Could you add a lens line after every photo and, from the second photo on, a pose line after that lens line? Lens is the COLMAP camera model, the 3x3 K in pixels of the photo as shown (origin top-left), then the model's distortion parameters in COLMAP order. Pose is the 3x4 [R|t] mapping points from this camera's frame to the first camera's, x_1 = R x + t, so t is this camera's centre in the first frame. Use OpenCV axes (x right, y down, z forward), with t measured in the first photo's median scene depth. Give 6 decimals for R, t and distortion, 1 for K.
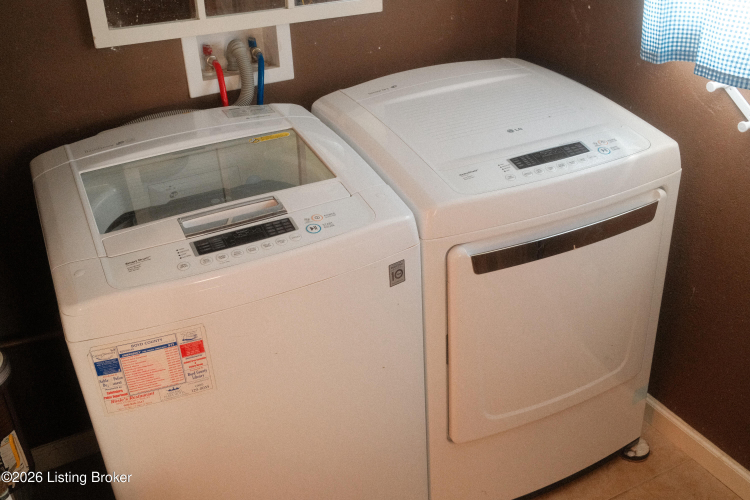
lens RADIAL K [[769.5, 0, 375.0], [0, 769.5, 250.0], [0, 0, 1]] dist [-0.030329, 0.119609]
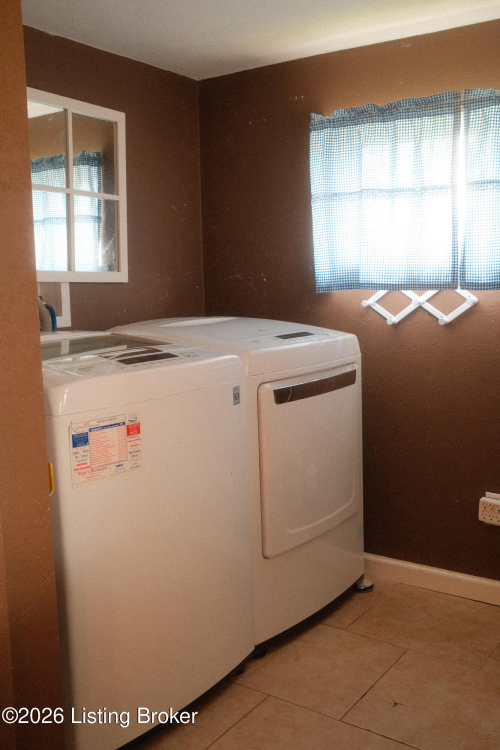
lens RADIAL K [[769.5, 0, 250.0], [0, 769.5, 375.0], [0, 0, 1]] dist [-0.030329, 0.119609]
pose [[0.882668, -0.032827, 0.468849, -0.670404], [0.217587, 0.912759, -0.345726, 0.537655], [-0.416597, 0.407176, 0.812806, -0.191768]]
